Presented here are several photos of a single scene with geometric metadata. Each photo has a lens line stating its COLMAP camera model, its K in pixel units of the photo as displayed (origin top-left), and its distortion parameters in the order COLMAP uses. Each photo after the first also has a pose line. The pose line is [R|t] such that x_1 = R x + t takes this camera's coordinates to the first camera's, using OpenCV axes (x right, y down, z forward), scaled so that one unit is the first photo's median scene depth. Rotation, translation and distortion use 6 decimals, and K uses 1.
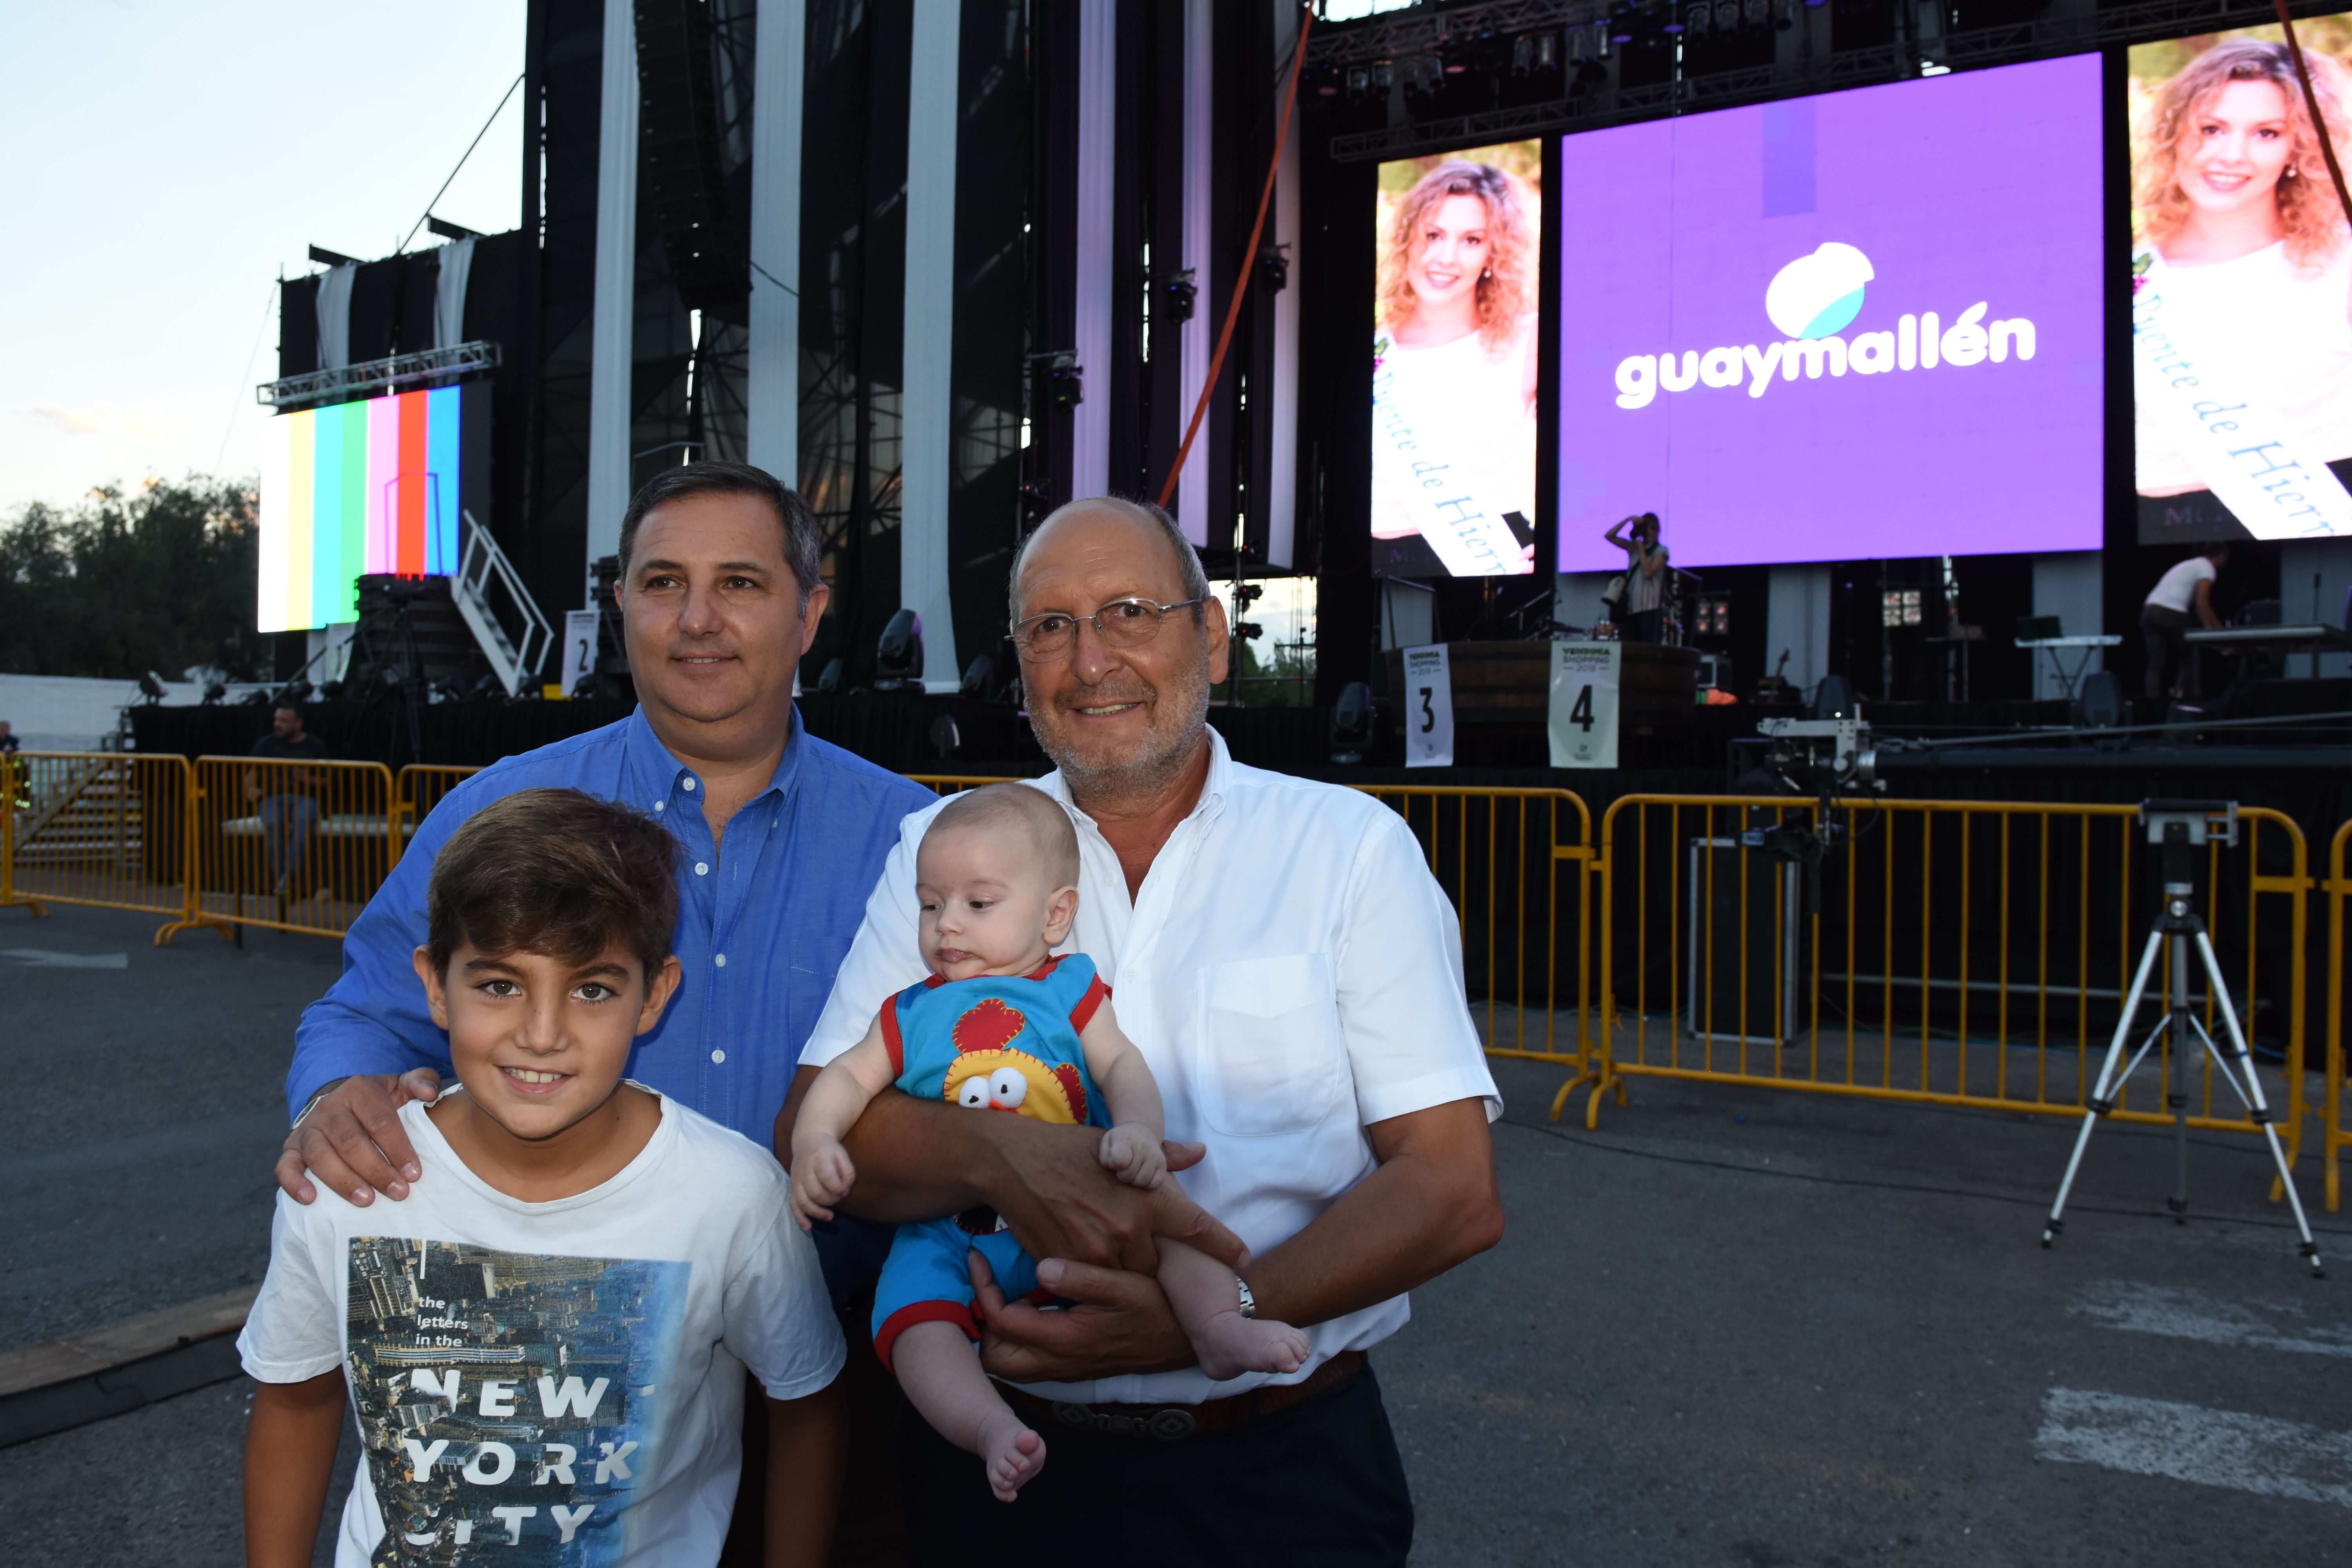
lens RADIAL K [[1756.1, 0, 1176.0], [0, 1756.1, 784.0], [0, 0, 1]] dist [-0.028808, -0.035102]
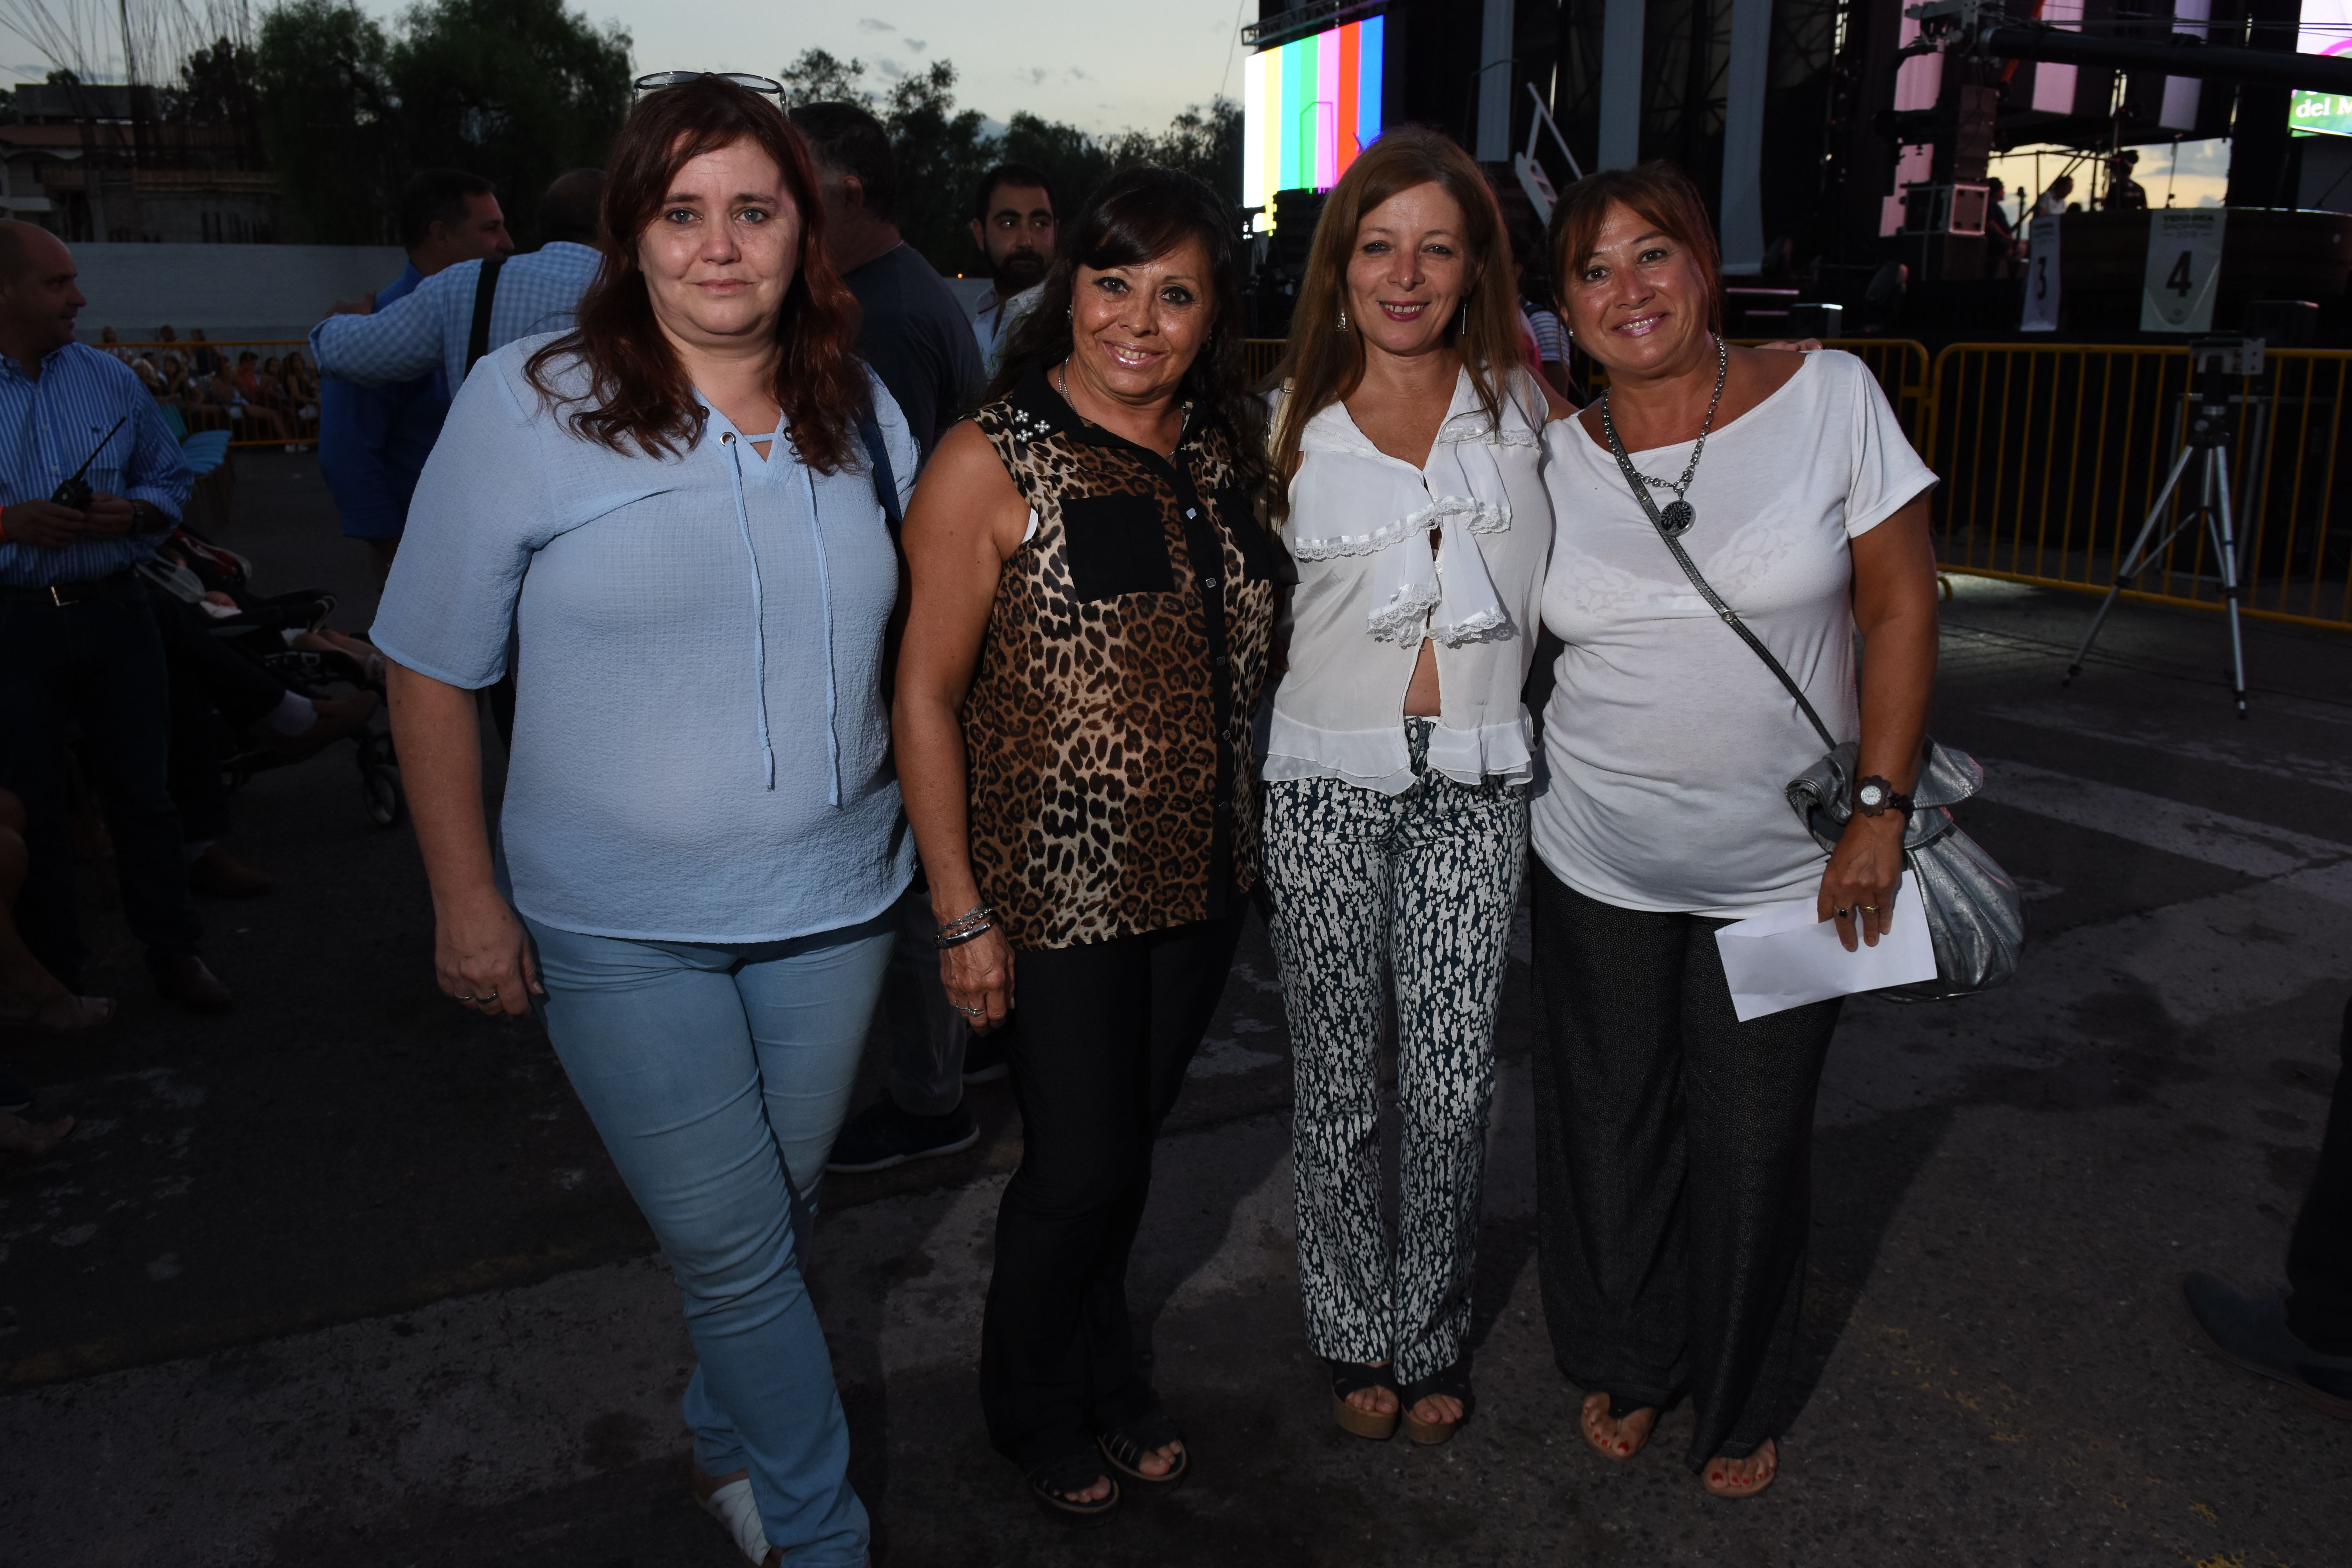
lens RADIAL K [[1718.0, 0, 1173.1], [0, 1718.0, 727.1], [0, 0, 1]] dist [0.001657, -0.083574]
pose [[0.834823, 0.107819, -0.539857, 0.295921], [0.002794, 0.979792, 0.200002, 0.017702], [0.550512, -0.168475, 0.817651, -0.200907]]
